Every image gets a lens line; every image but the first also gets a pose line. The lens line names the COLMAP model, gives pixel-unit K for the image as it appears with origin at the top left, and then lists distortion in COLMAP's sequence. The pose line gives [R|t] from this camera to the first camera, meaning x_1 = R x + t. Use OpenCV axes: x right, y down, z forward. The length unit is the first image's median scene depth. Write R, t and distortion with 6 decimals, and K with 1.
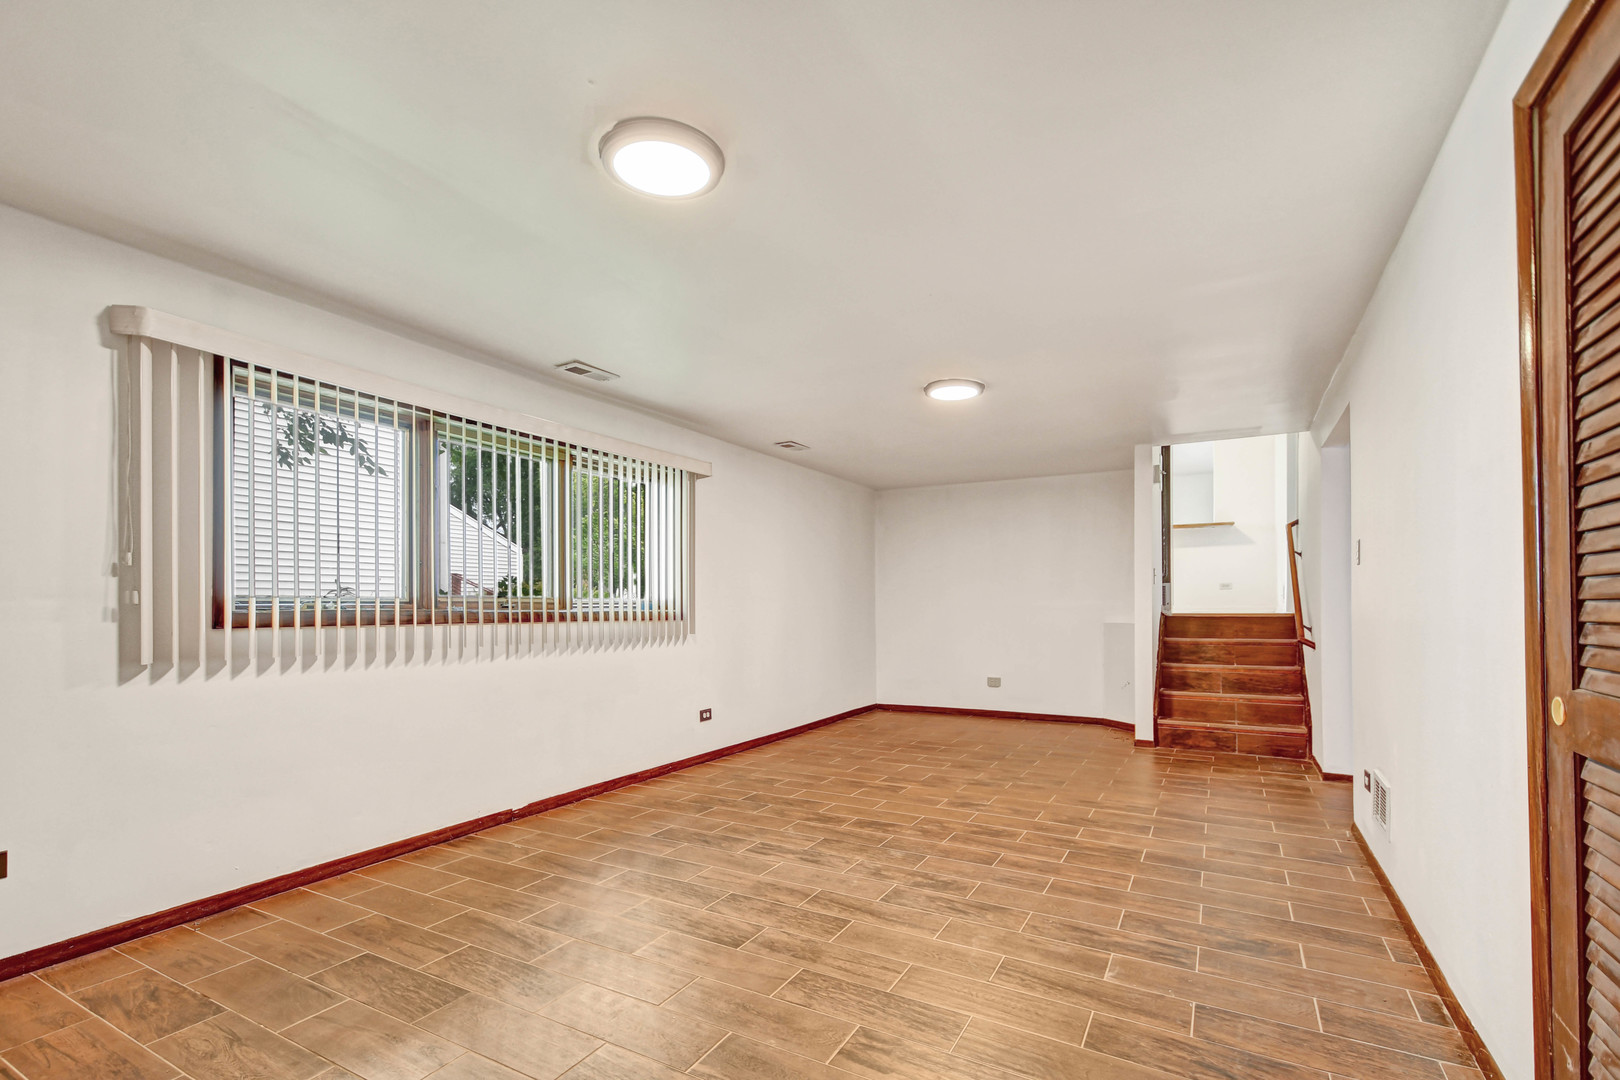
lens RADIAL K [[744.8, 0, 806.2], [0, 744.8, 600.6], [0, 0, 1]] dist [0.003548, 0.000227]
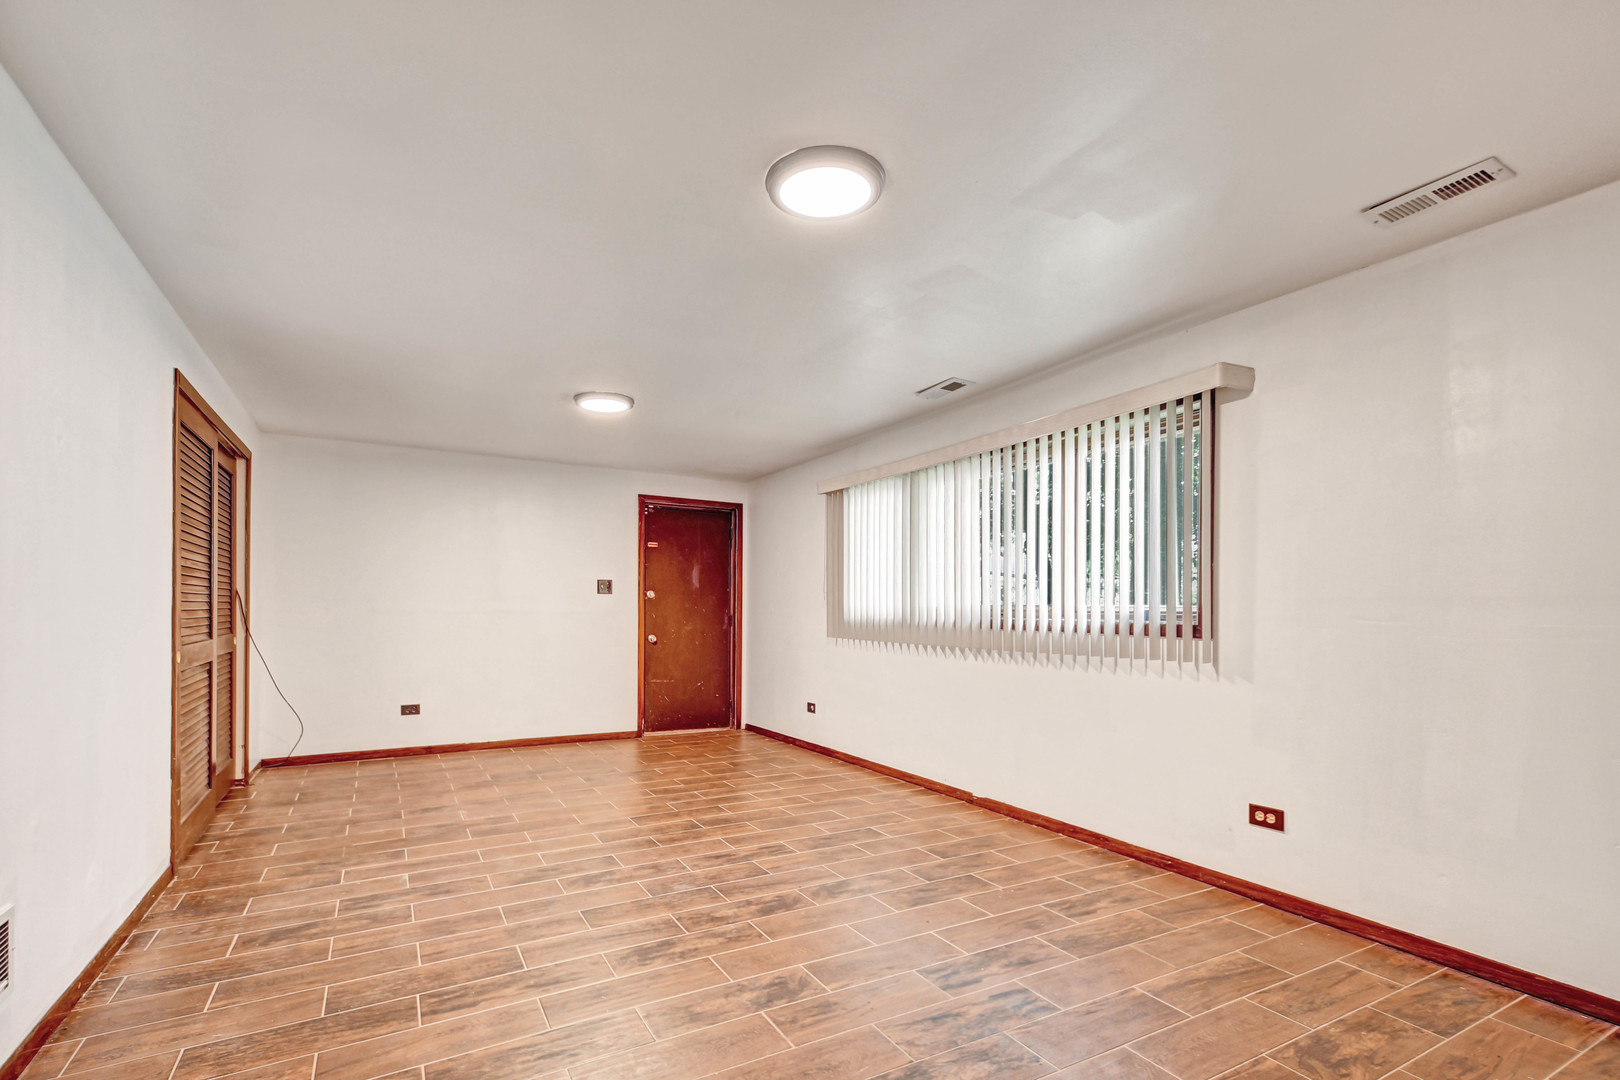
lens RADIAL K [[744.8, 0, 806.2], [0, 744.8, 600.6], [0, 0, 1]] dist [0.003548, 0.000227]
pose [[-0.517174, -0.010756, -0.855813, 0.822828], [0.000282, 0.999919, -0.012737, 0.002377], [0.855880, -0.006829, -0.517129, 1.600787]]
